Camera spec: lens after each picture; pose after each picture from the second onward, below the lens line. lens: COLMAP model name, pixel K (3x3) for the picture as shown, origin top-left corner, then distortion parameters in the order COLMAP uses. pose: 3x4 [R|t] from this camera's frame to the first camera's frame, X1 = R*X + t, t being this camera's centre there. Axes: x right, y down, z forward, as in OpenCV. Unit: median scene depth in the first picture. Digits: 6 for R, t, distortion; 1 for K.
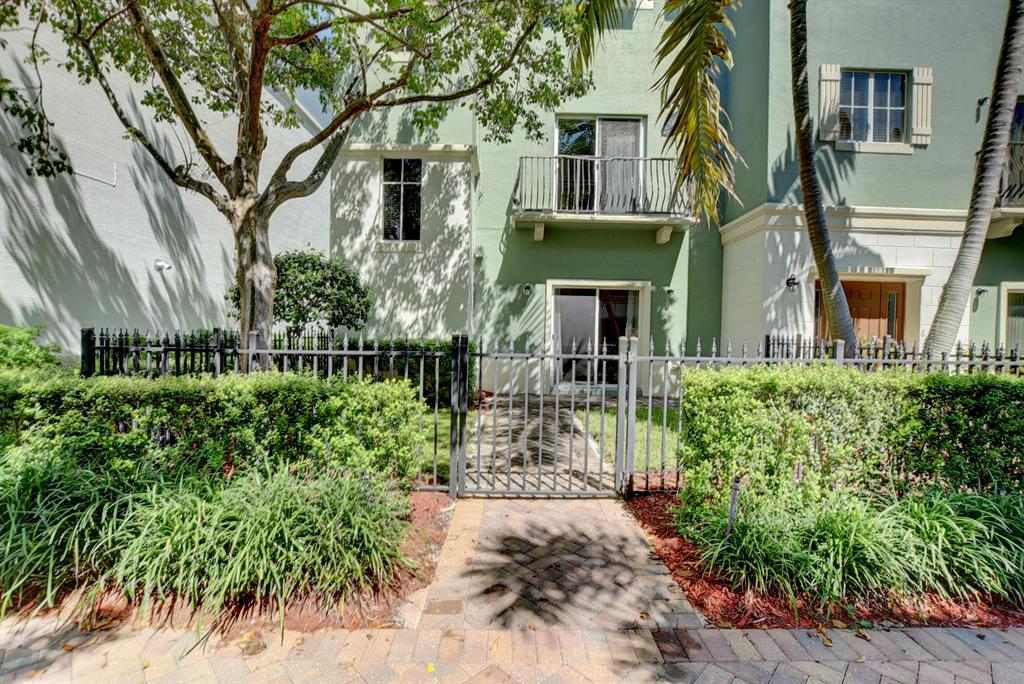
lens RADIAL K [[450.4, 0, 495.5], [0, 450.4, 348.7], [0, 0, 1]] dist [-0.039364, 0.000223]
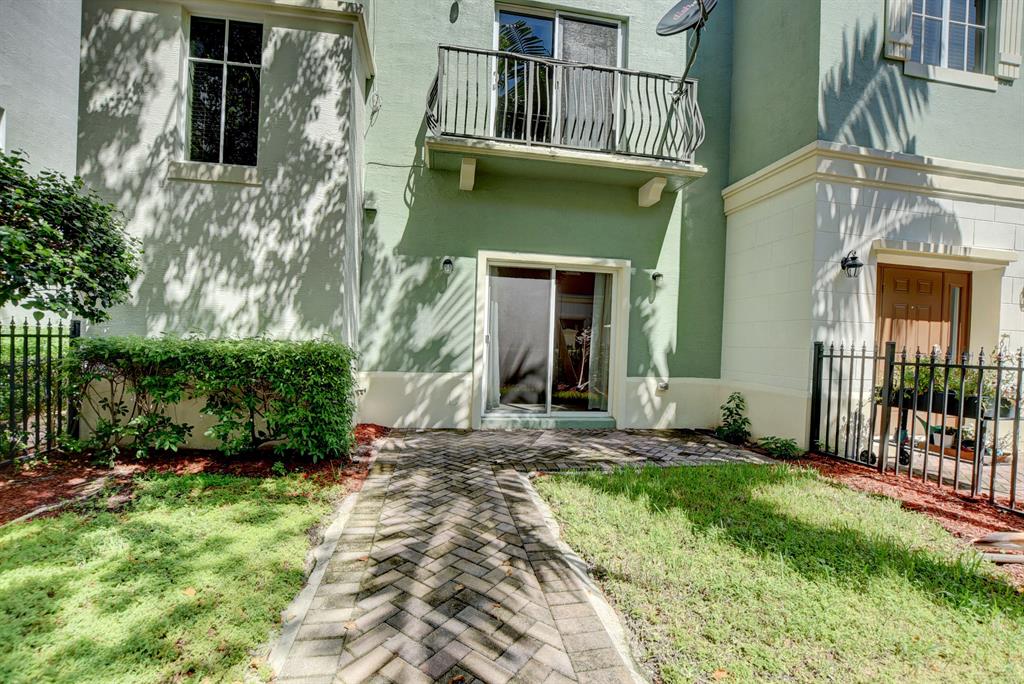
lens RADIAL K [[454.8, 0, 507.9], [0, 454.8, 348.7], [0, 0, 1]] dist [-0.034124, 0.006679]
pose [[0.983536, 0.012994, 0.180247, 0.045046], [-0.011909, 0.999904, -0.007101, -0.009607], [-0.180322, 0.004838, 0.983596, 0.391421]]
